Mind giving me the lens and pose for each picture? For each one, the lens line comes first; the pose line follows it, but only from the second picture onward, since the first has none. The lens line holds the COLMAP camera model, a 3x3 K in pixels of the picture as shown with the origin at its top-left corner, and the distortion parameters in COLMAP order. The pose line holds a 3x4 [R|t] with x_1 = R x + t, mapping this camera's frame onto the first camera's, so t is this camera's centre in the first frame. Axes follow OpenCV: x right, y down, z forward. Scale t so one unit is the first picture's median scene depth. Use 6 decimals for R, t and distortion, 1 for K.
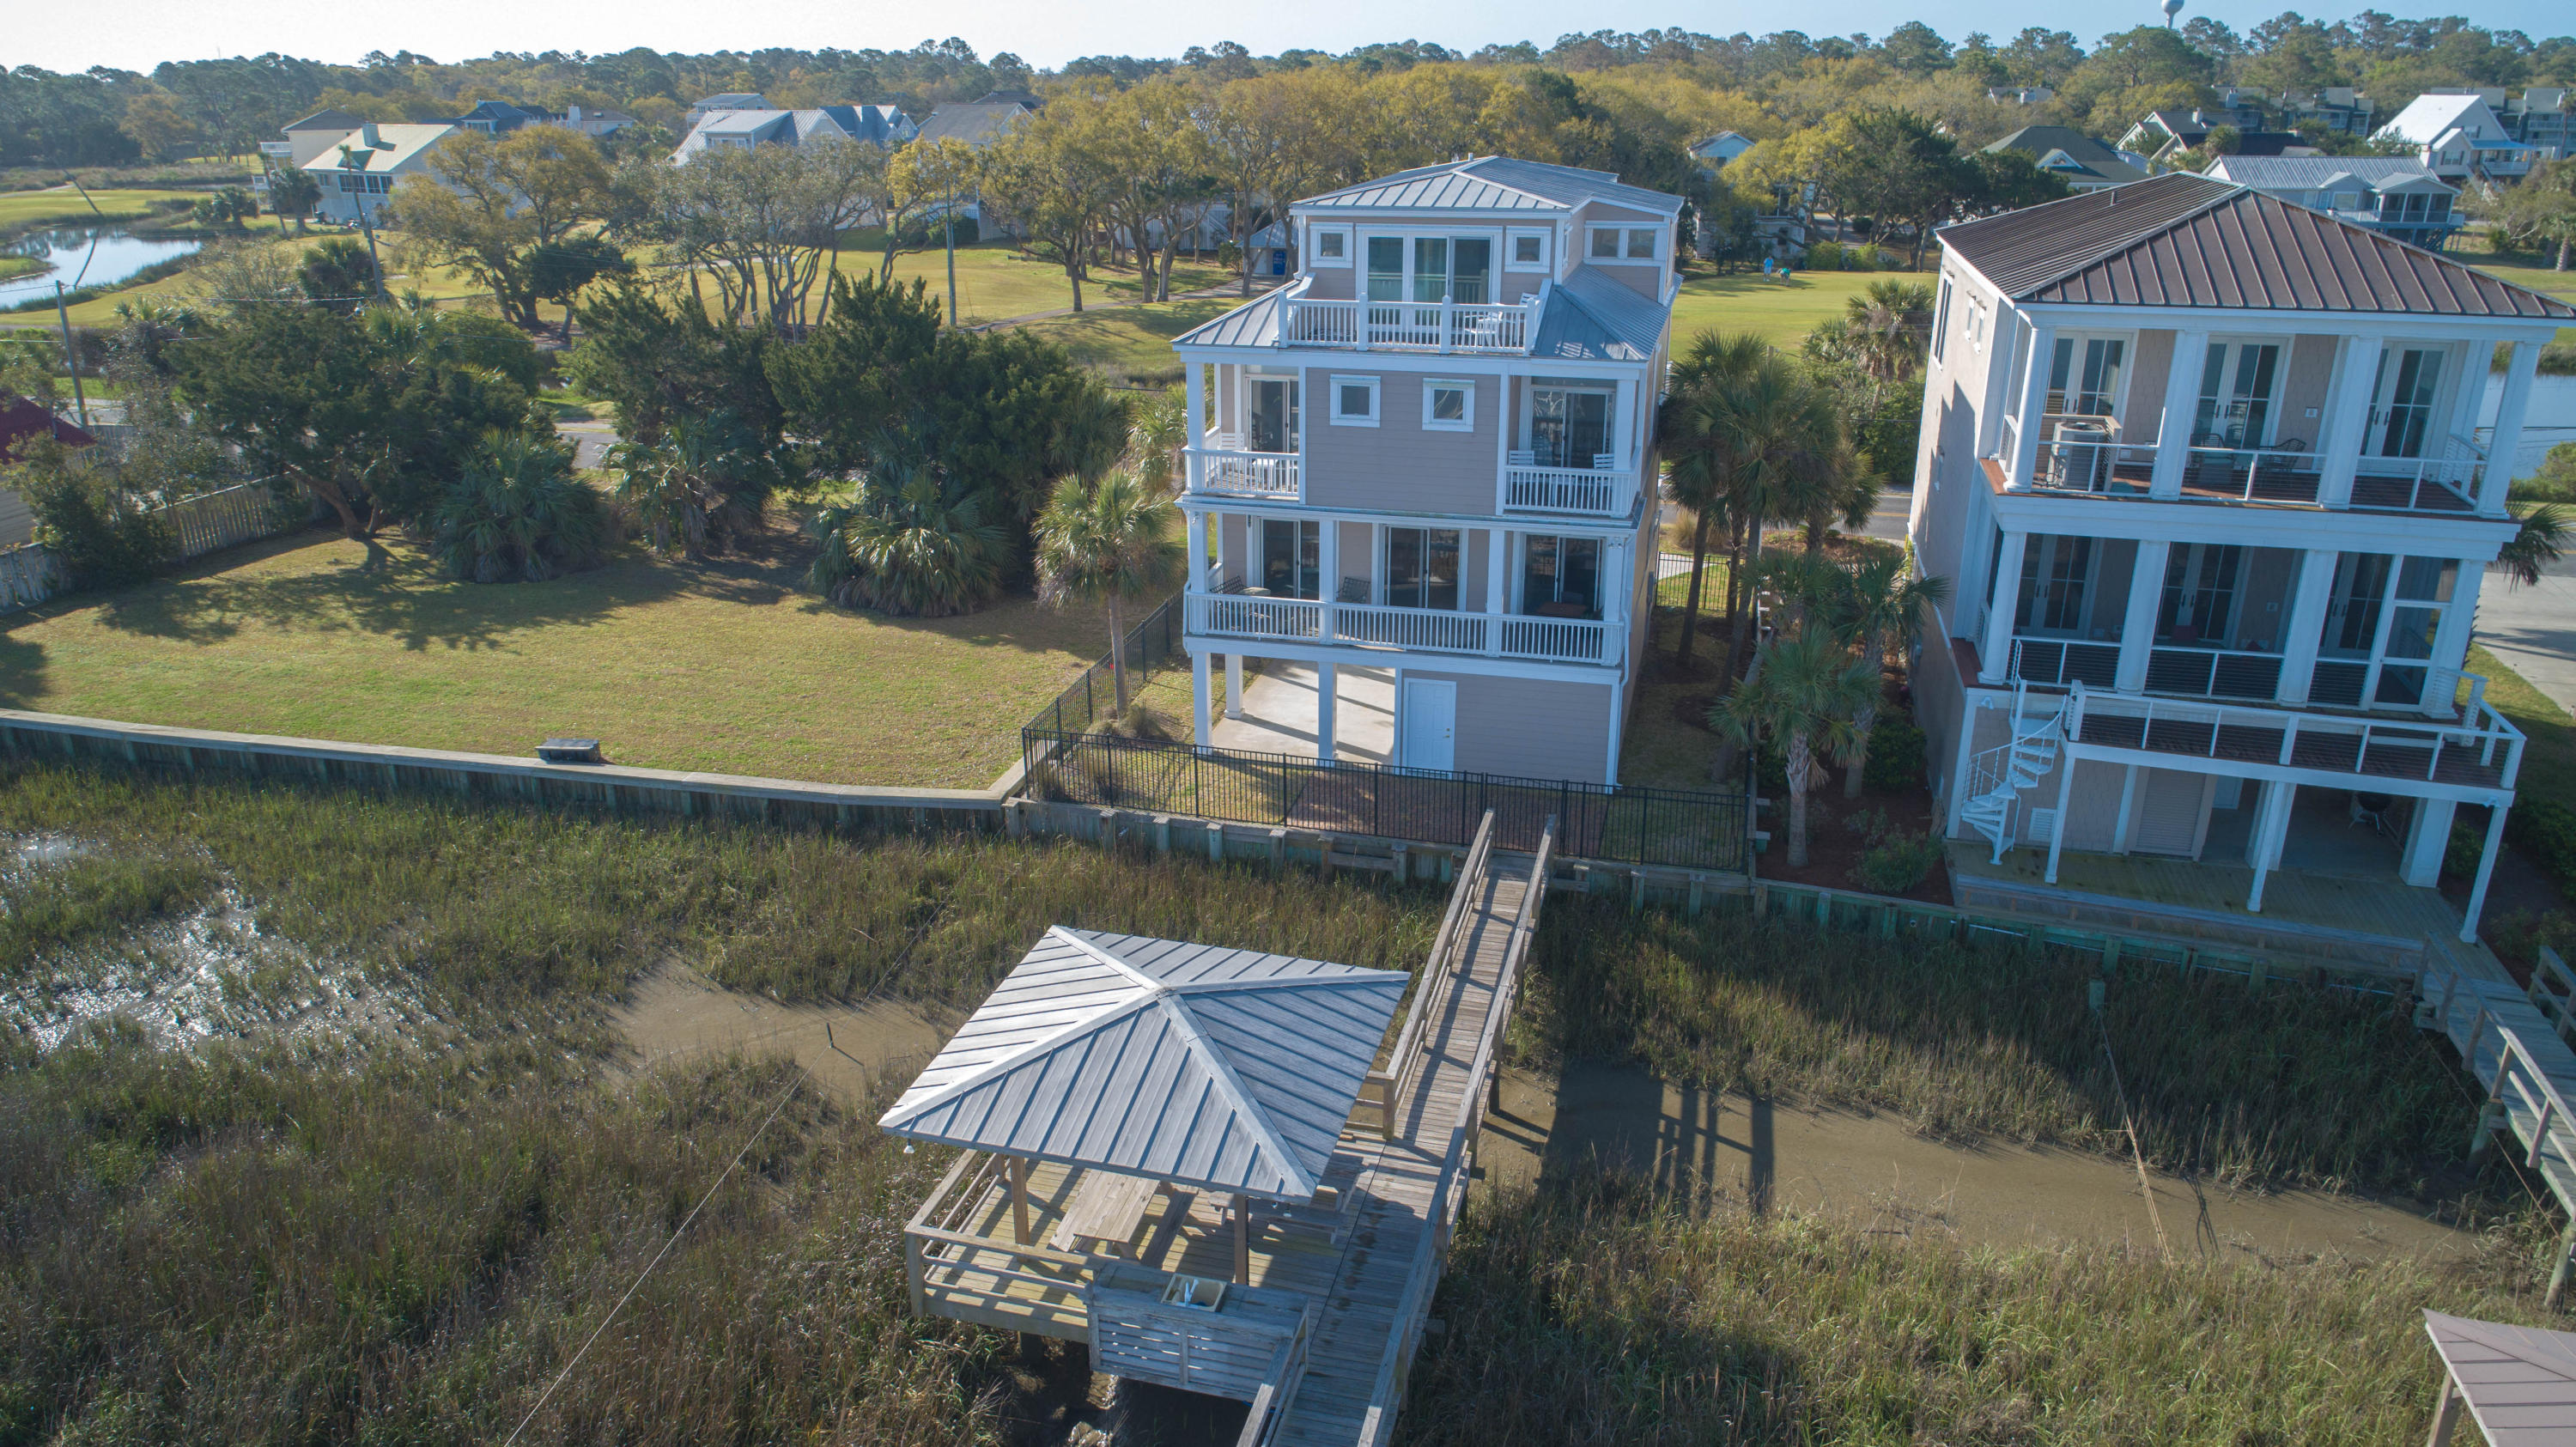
lens RADIAL K [[1735.8, 0, 1275.9], [0, 1735.8, 727.2], [0, 0, 1]] dist [-0.014287, 0.008751]
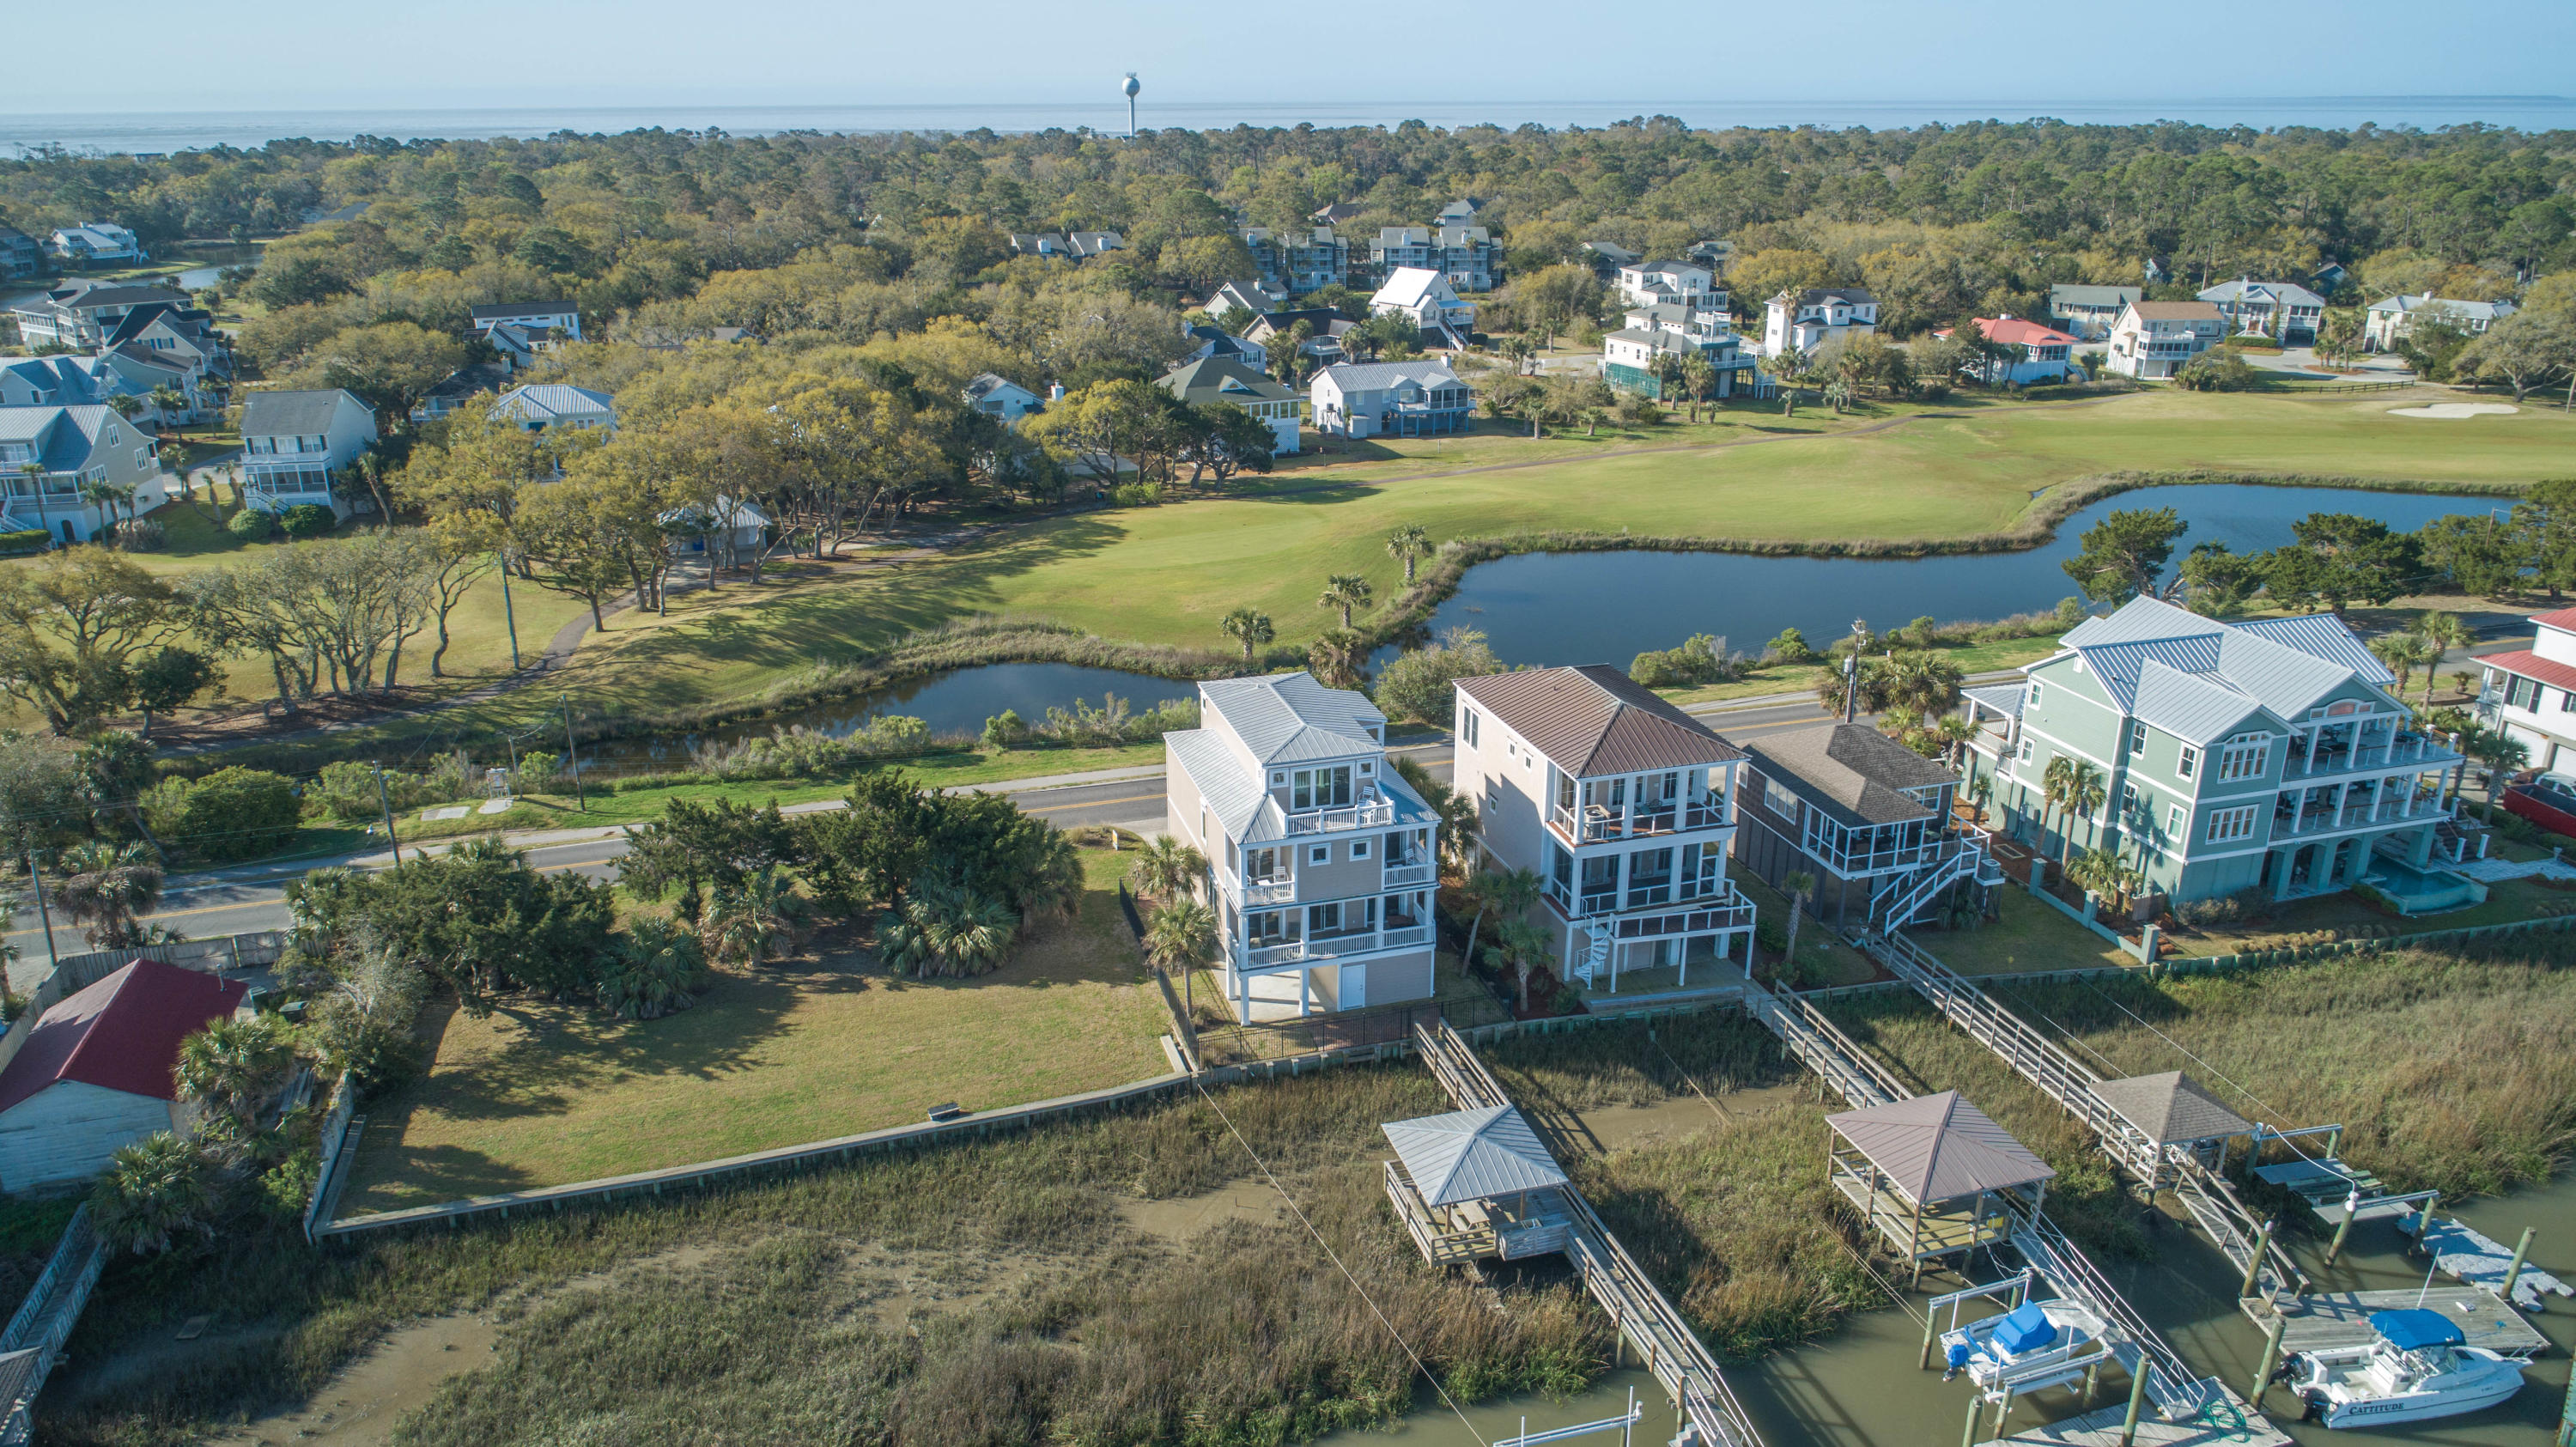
lens RADIAL K [[1735.8, 0, 1284.4], [0, 1735.8, 729.5], [0, 0, 1]] dist [-0.014287, 0.008751]
pose [[0.851508, -0.179400, 0.492697, -1.001764], [0.185049, 0.982004, 0.037753, -0.416166], [-0.490603, 0.059026, 0.869382, -0.860902]]
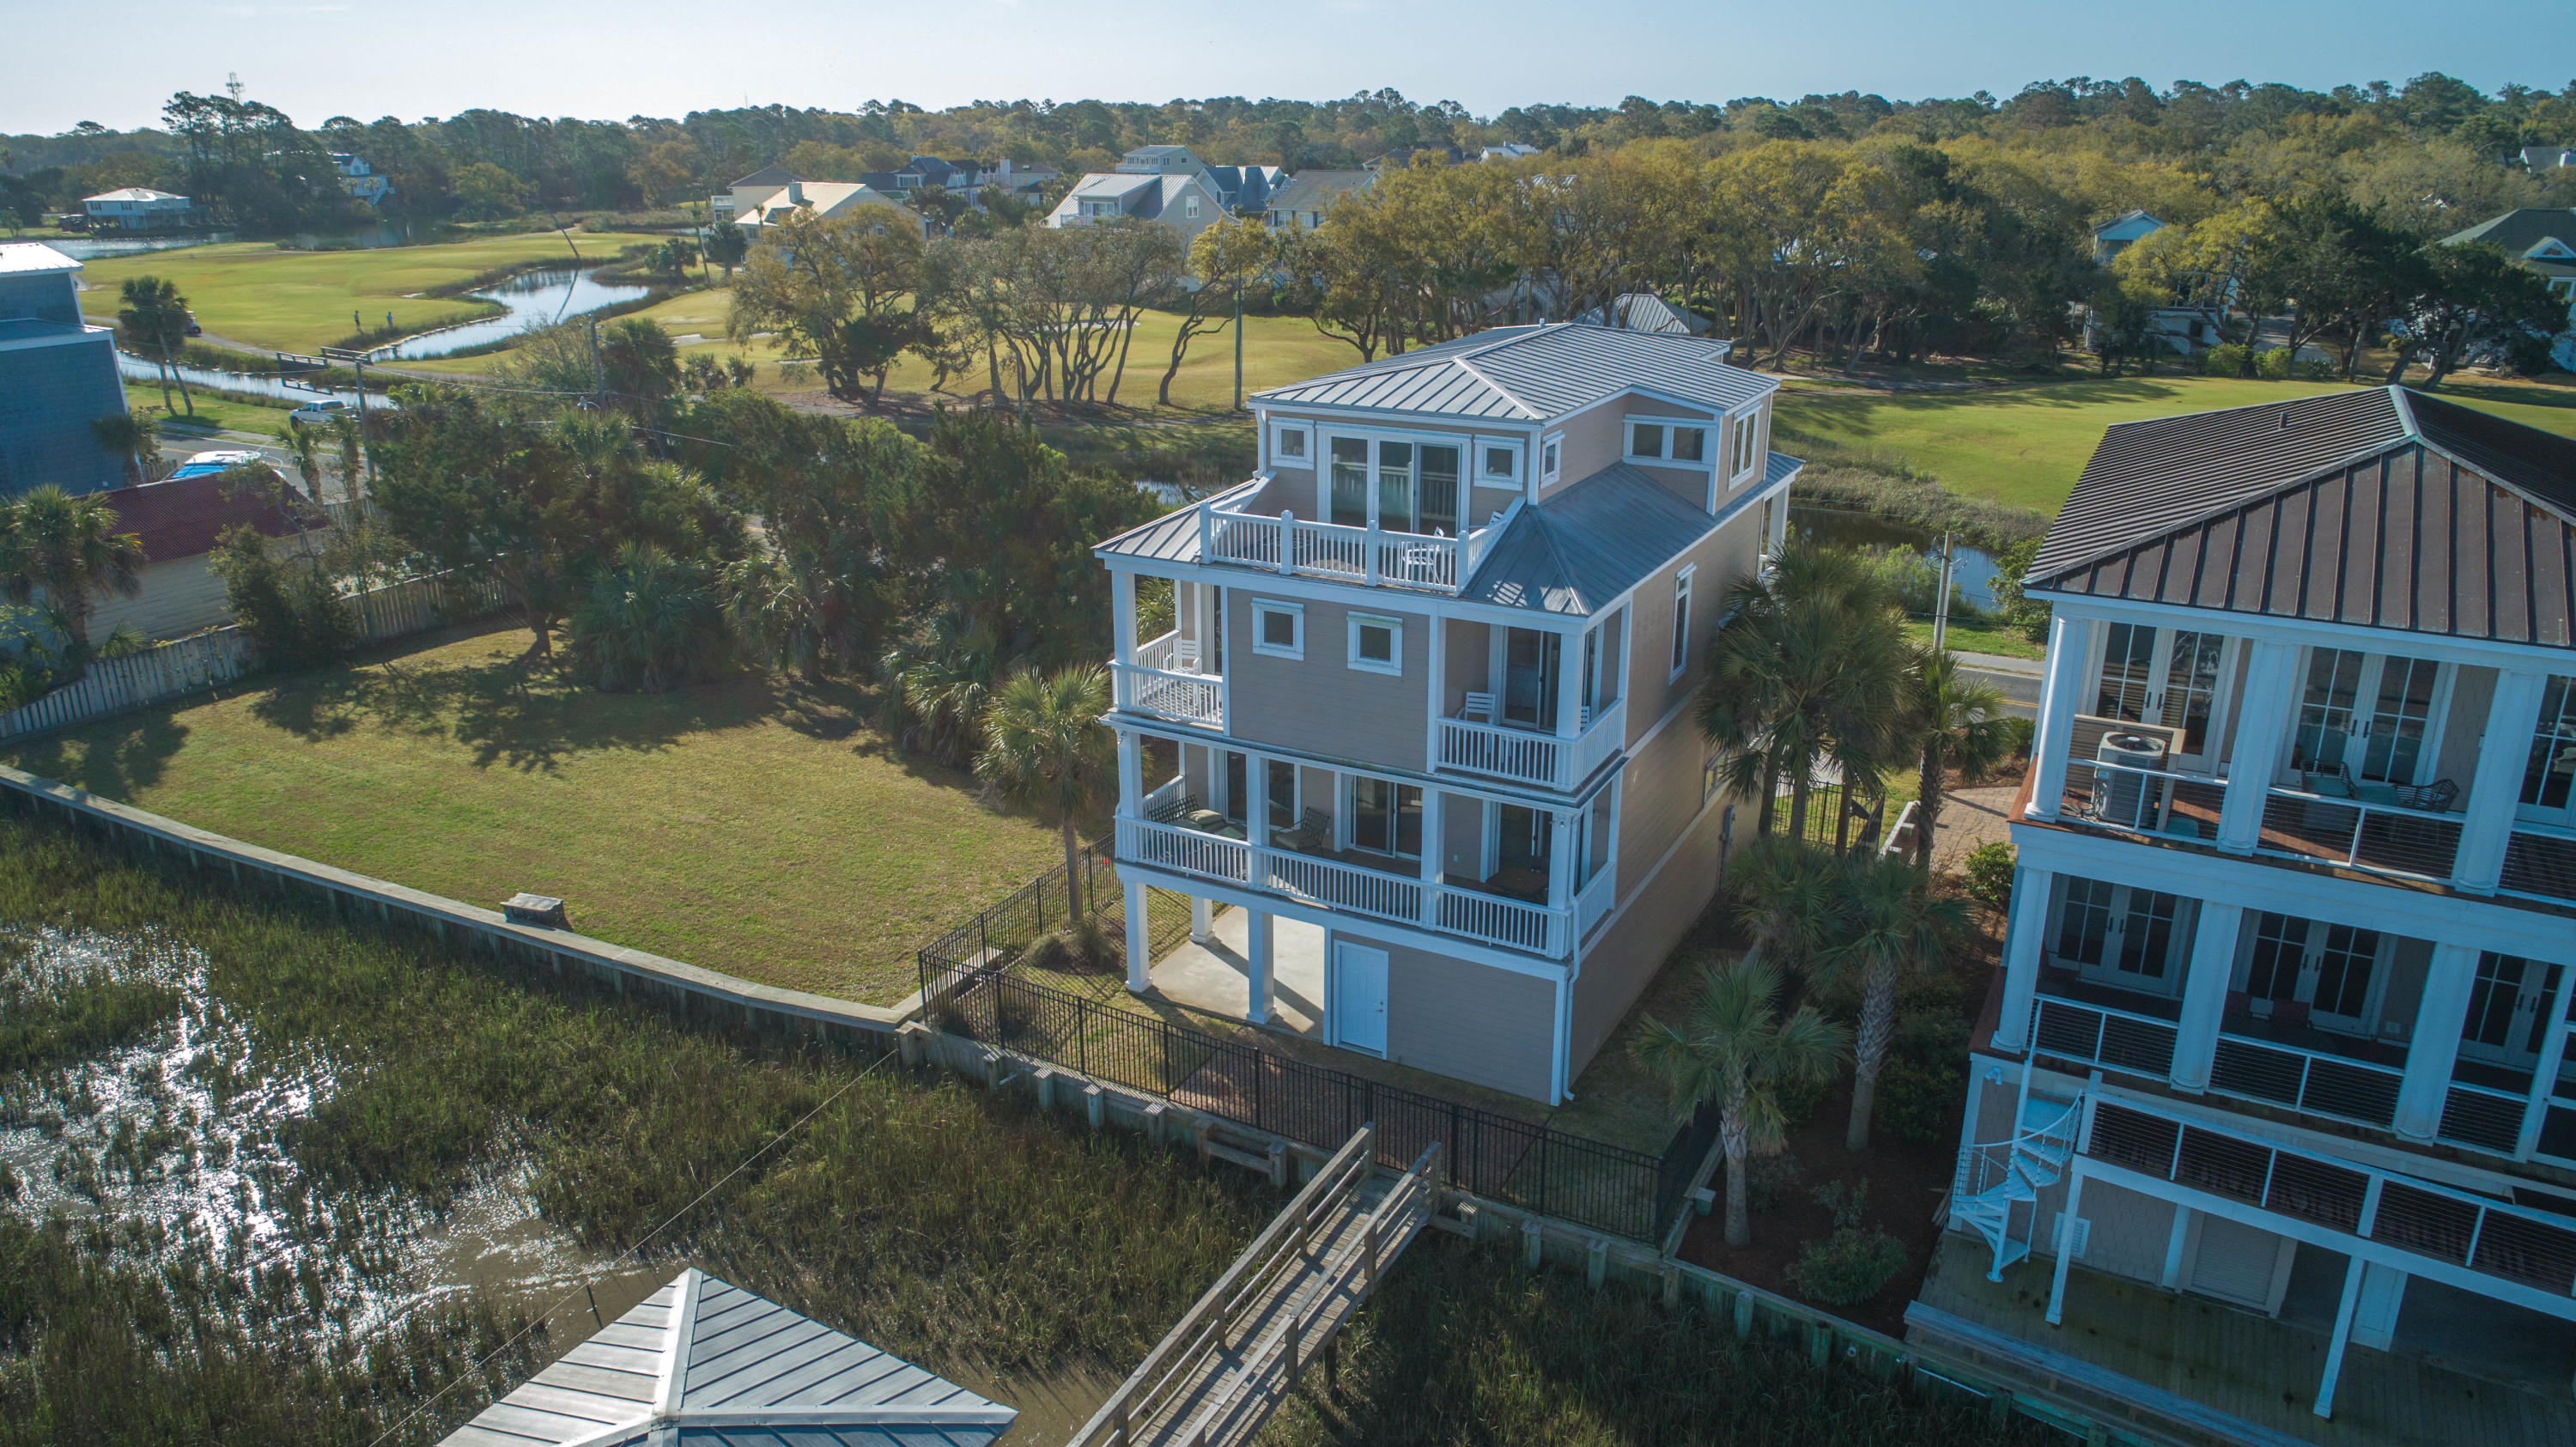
lens RADIAL K [[1735.8, 0, 1278.4], [0, 1735.8, 726.5], [0, 0, 1]] dist [-0.014287, 0.008751]
pose [[0.969603, 0.080547, -0.231048, 0.240895], [-0.085534, 0.996267, -0.011635, -0.123135], [0.229248, 0.031044, 0.972873, 0.142765]]
